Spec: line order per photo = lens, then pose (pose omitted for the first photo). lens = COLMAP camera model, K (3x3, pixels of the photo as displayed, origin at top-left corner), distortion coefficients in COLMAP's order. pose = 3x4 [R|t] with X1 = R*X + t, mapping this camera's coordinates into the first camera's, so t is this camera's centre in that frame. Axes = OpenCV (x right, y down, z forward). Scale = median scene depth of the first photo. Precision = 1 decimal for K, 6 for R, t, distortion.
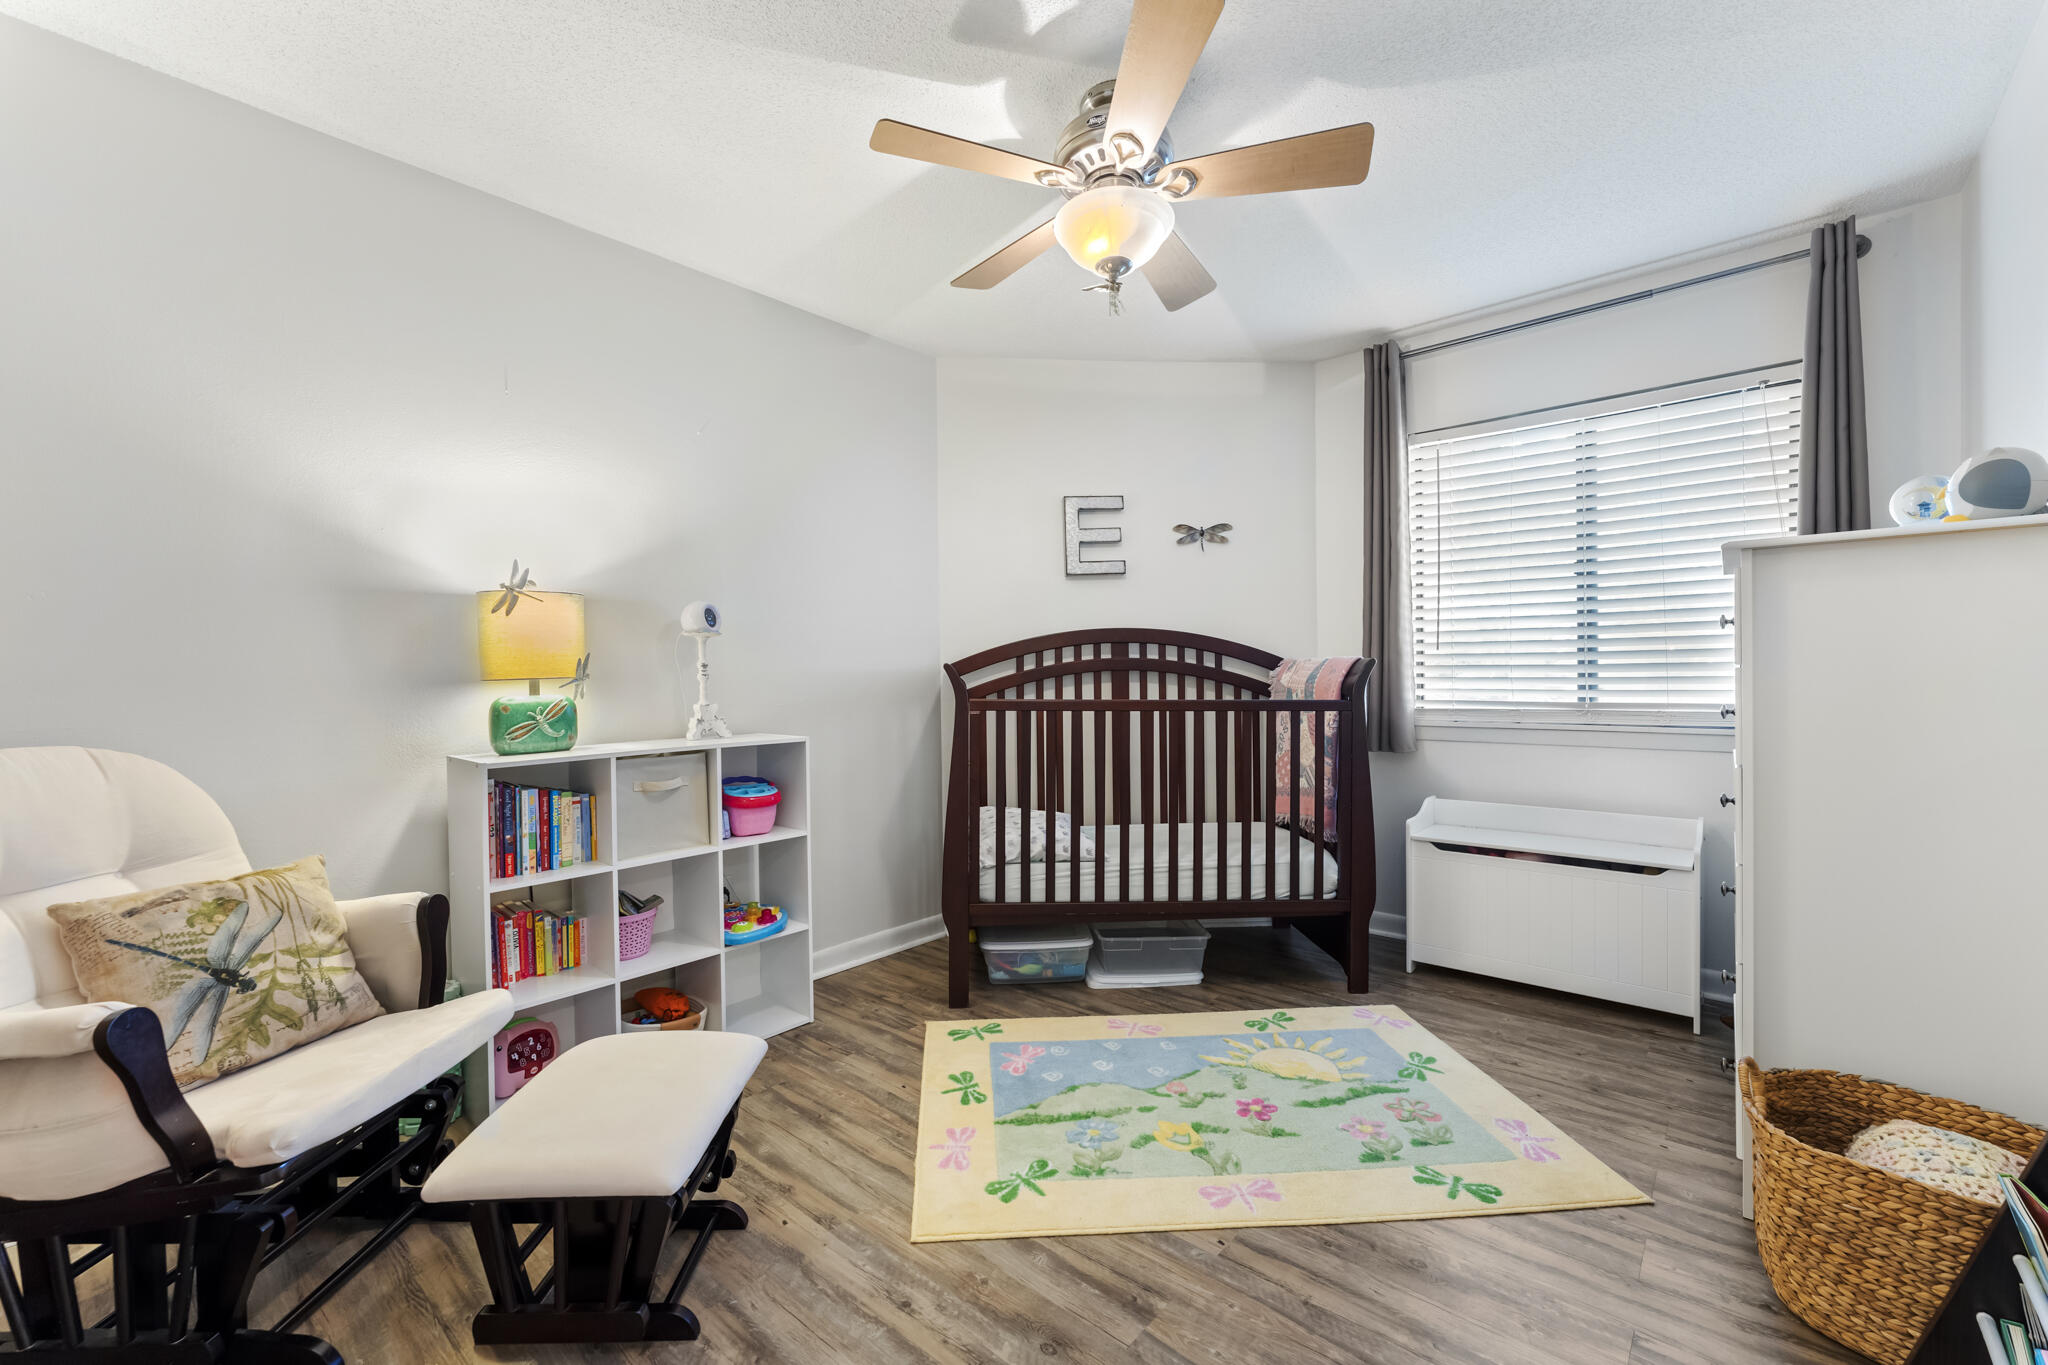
lens RADIAL K [[825.3, 0, 1024.0], [0, 825.3, 682.5], [0, 0, 1]] dist [-0.001451, 0.000002]
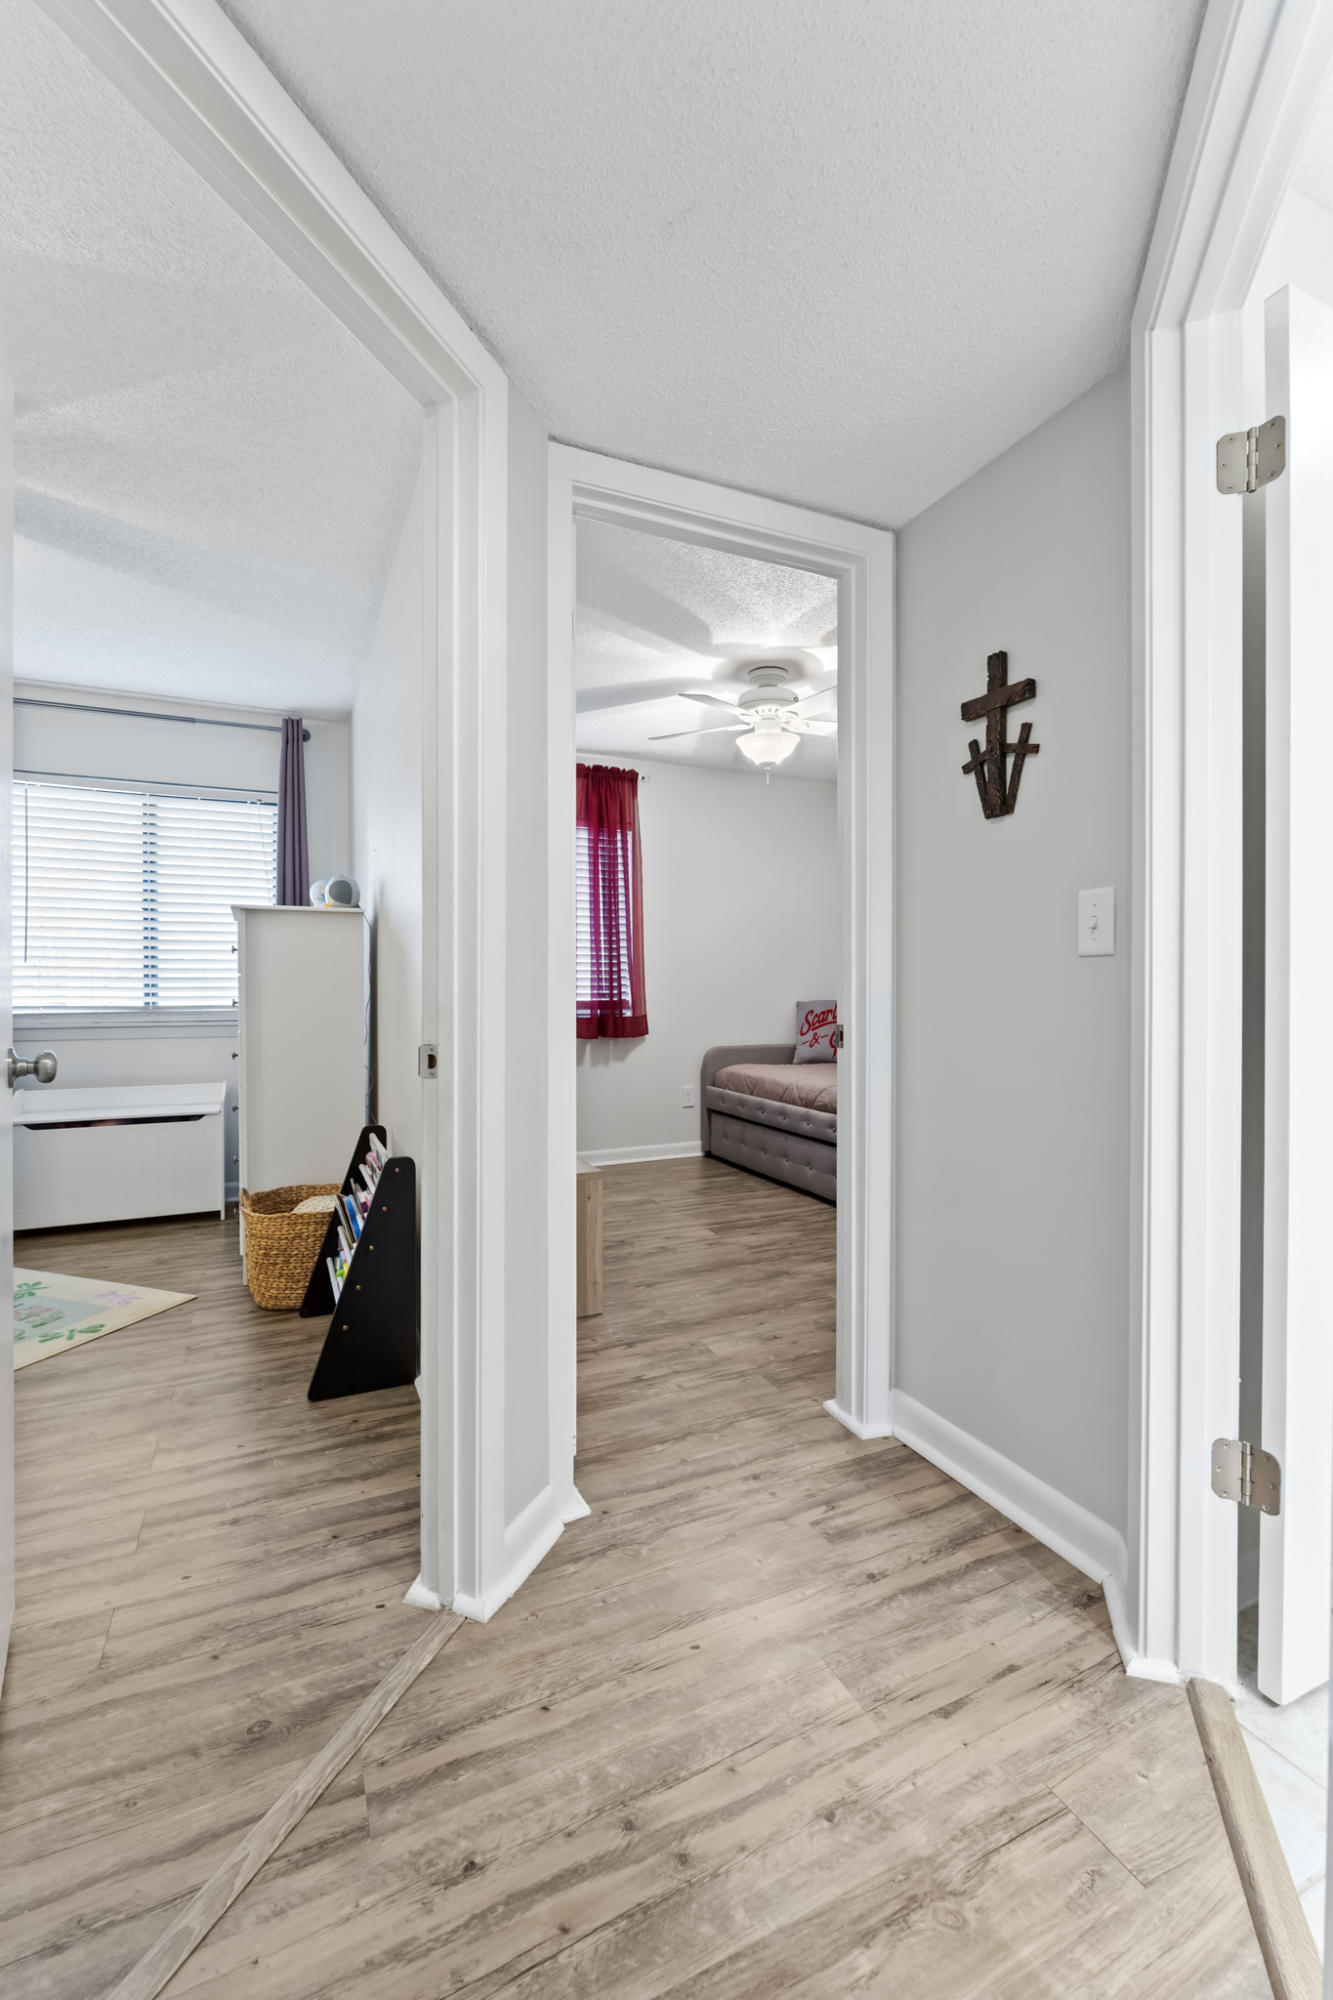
lens RADIAL K [[854.9, 0, 666.5], [0, 854.9, 1000.0], [0, 0, 1]] dist [-0.002728, -0.000051]
pose [[0.401980, 0.003957, 0.915640, -0.352331], [0.006811, 0.999950, -0.007312, 0.042697], [-0.915623, 0.009176, 0.401933, -0.457189]]
